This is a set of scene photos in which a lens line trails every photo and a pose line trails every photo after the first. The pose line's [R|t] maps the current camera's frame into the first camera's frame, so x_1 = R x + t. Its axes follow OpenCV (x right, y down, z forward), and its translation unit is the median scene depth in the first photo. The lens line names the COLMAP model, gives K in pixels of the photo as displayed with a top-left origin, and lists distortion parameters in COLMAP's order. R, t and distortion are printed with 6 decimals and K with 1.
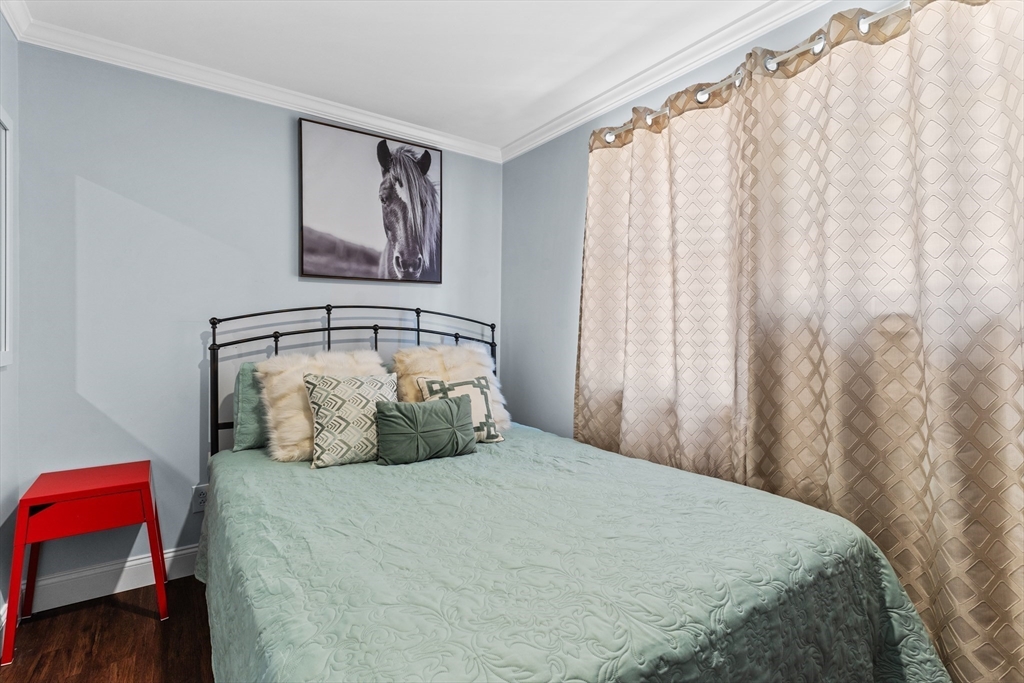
lens RADIAL K [[490.9, 0, 515.8], [0, 490.9, 338.4], [0, 0, 1]] dist [-0.001474, -0.000140]
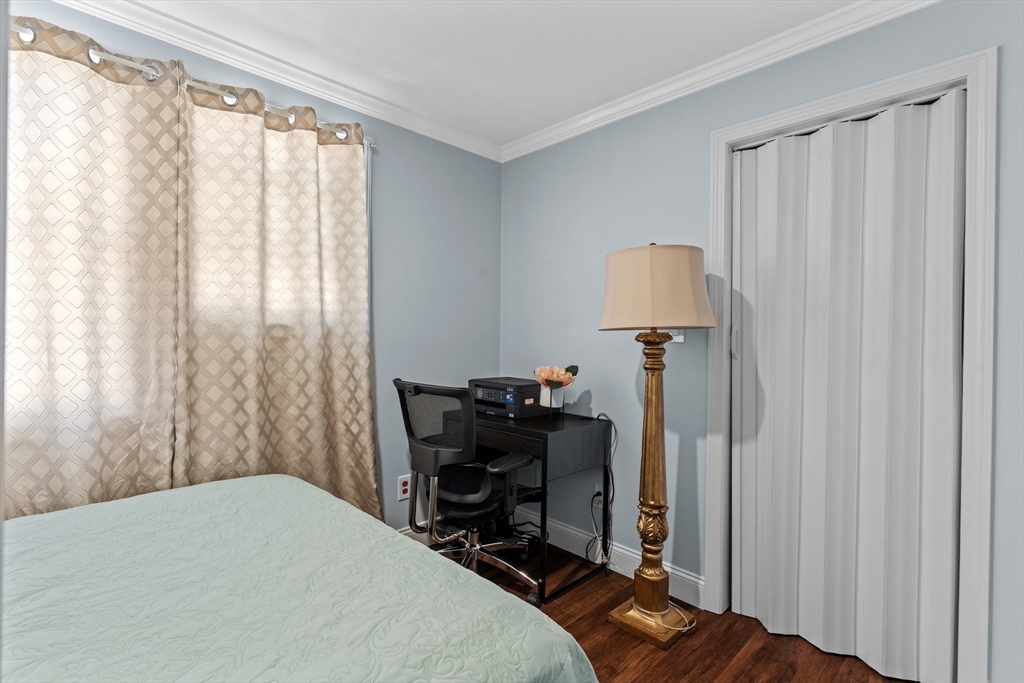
lens RADIAL K [[490.9, 0, 515.8], [0, 490.9, 338.4], [0, 0, 1]] dist [-0.001474, -0.000140]
pose [[-0.183317, -0.006585, 0.983032, -0.767935], [0.000982, 0.999976, 0.006882, -0.018882], [-0.983053, 0.002226, -0.183306, 0.585247]]
